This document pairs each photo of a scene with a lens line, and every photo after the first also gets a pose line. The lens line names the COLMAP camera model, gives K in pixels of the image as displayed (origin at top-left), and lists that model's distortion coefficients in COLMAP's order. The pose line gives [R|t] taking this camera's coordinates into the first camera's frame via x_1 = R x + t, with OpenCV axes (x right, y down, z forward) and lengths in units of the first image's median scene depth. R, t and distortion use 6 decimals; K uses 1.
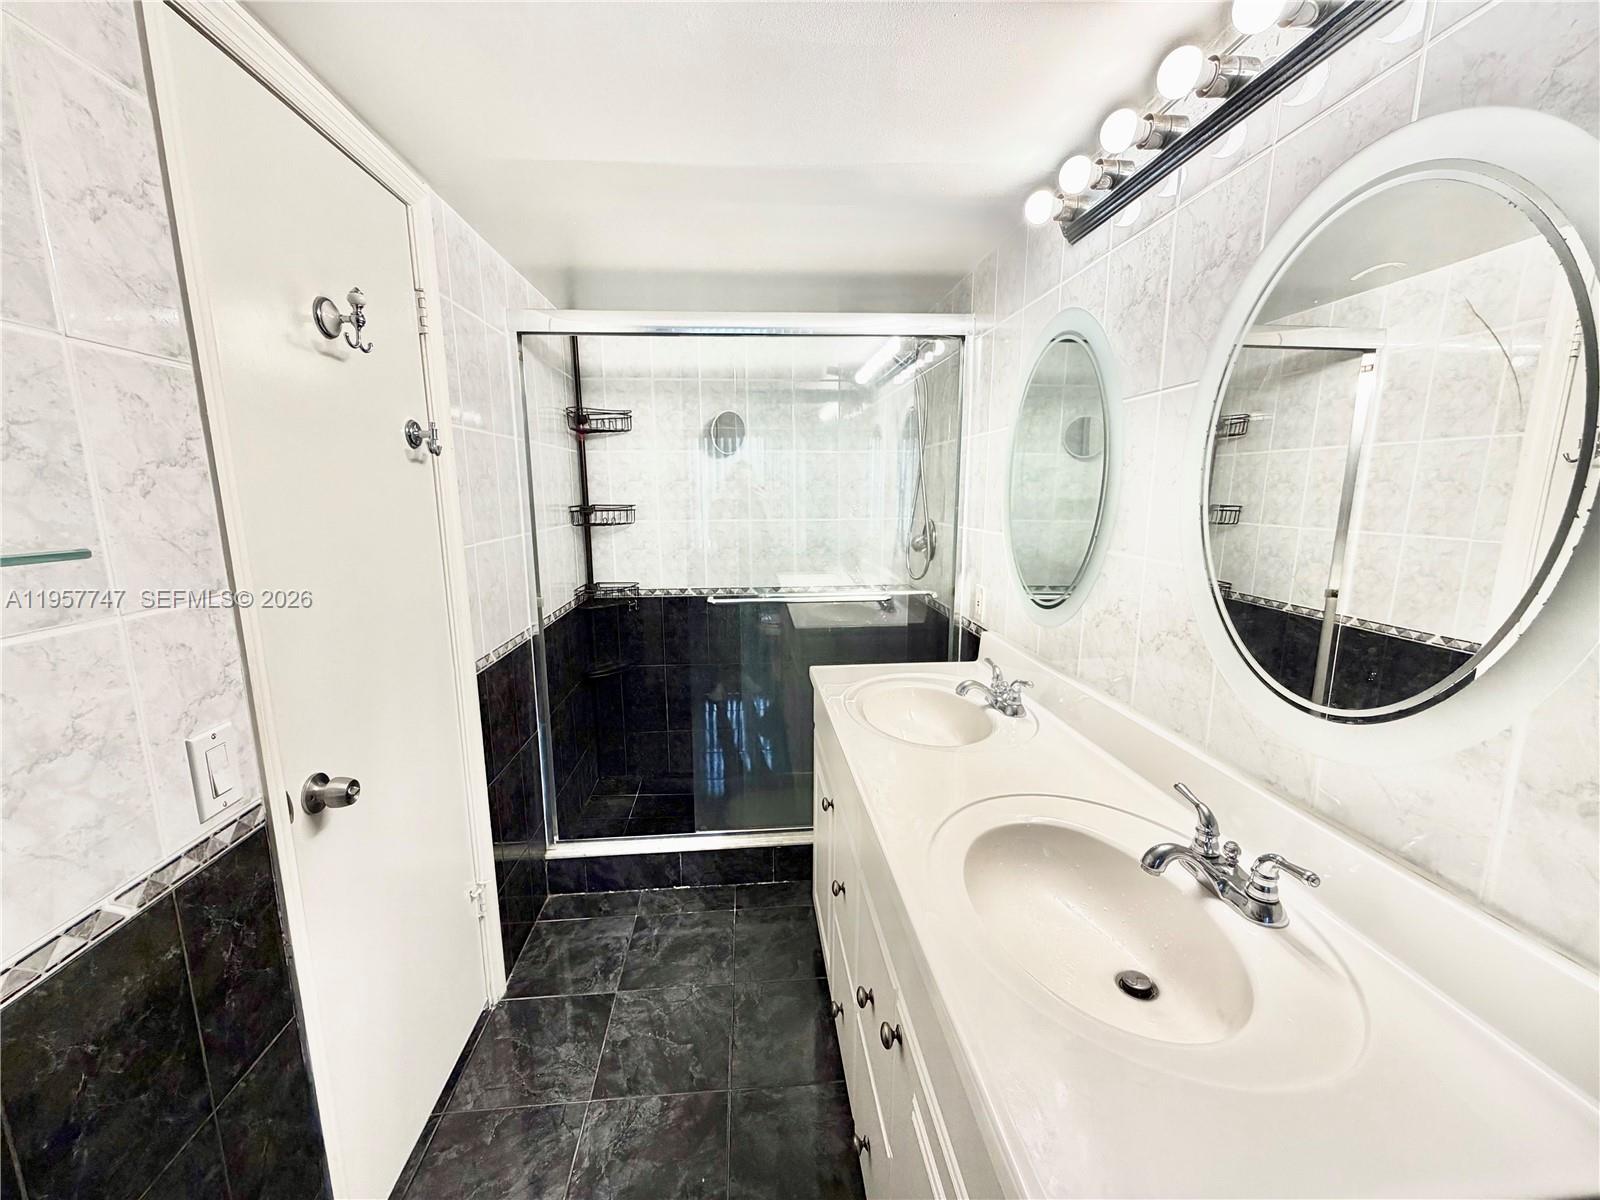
lens RADIAL K [[638.6, 0, 805.7], [0, 638.6, 596.9], [0, 0, 1]] dist [0.001284, -0.000072]
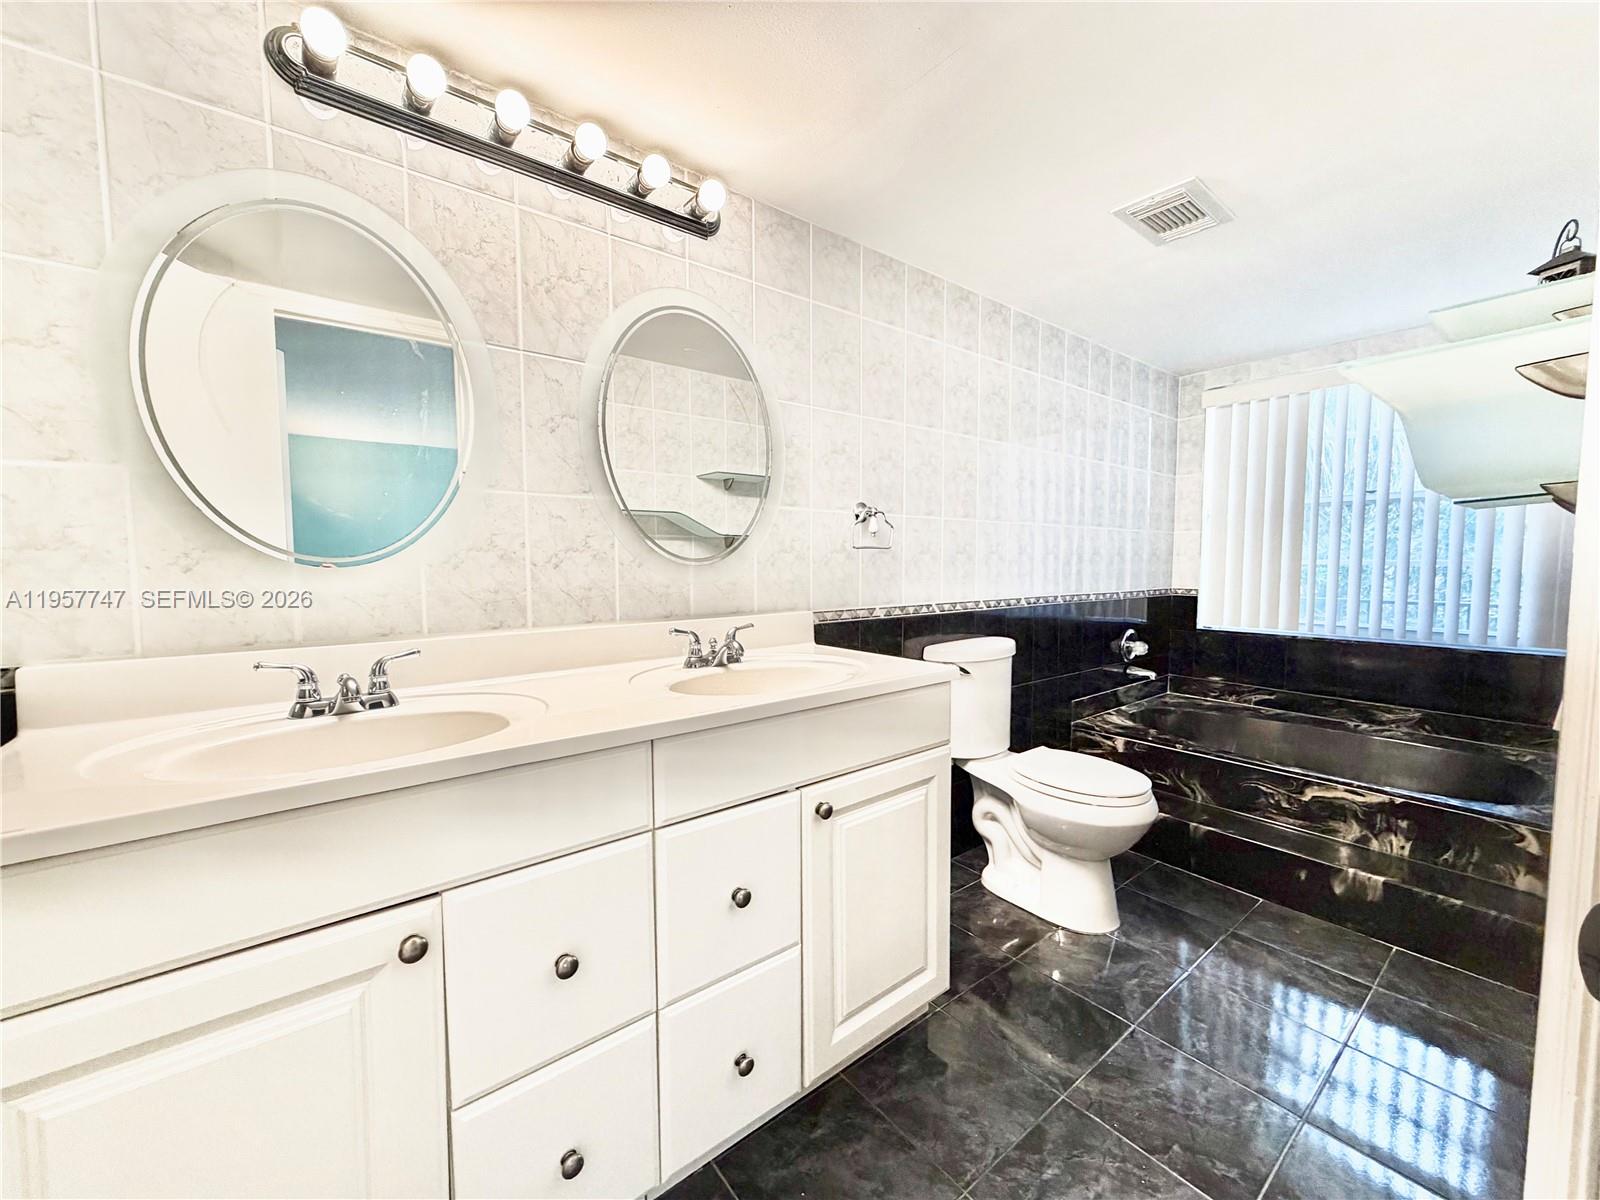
lens RADIAL K [[638.6, 0, 796.9], [0, 638.6, 601.3], [0, 0, 1]] dist [0.001284, -0.000072]
pose [[-0.543213, -0.042793, 0.838504, -0.366244], [0.151363, 0.977345, 0.147937, 0.017734], [-0.825838, 0.207279, -0.524430, 0.639033]]
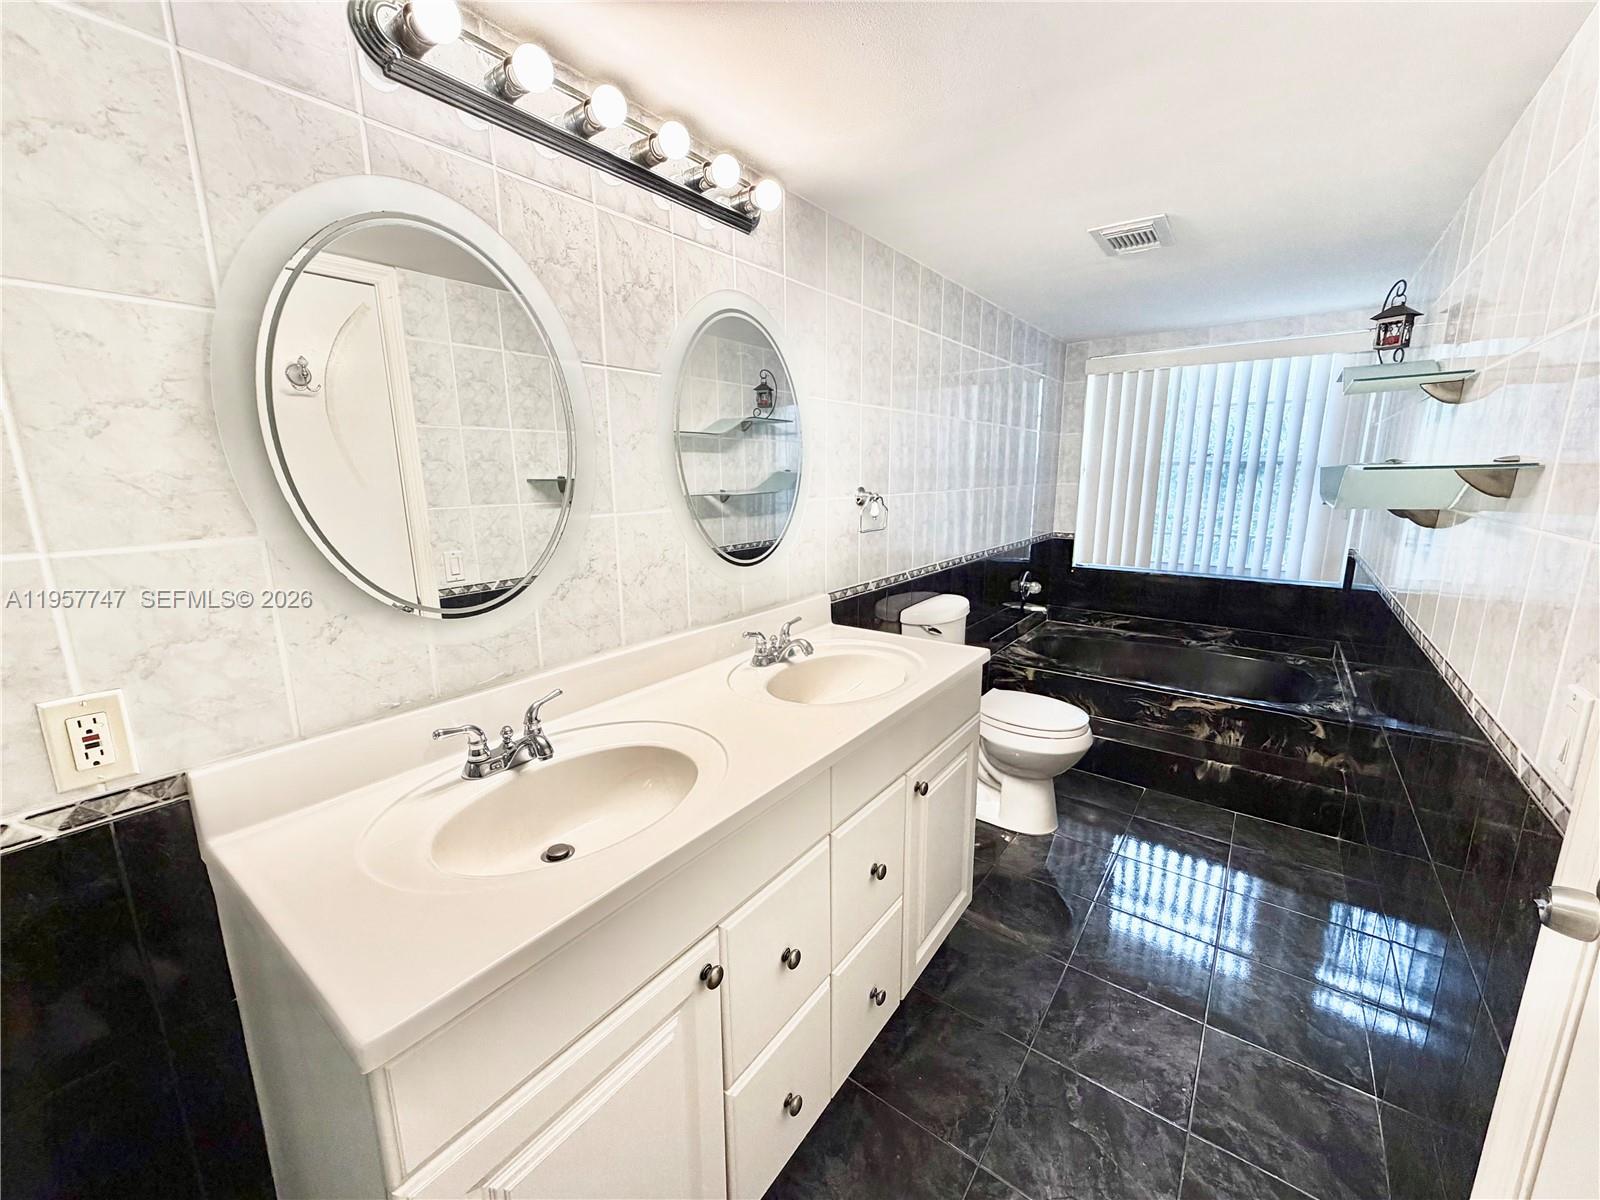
lens RADIAL K [[638.6, 0, 796.7], [0, 638.6, 601.5], [0, 0, 1]] dist [0.001284, -0.000072]
pose [[-0.738763, -0.118775, 0.663417, -0.249148], [0.130569, 0.940477, 0.313777, -0.118510], [-0.661197, 0.318428, -0.679281, 0.829811]]
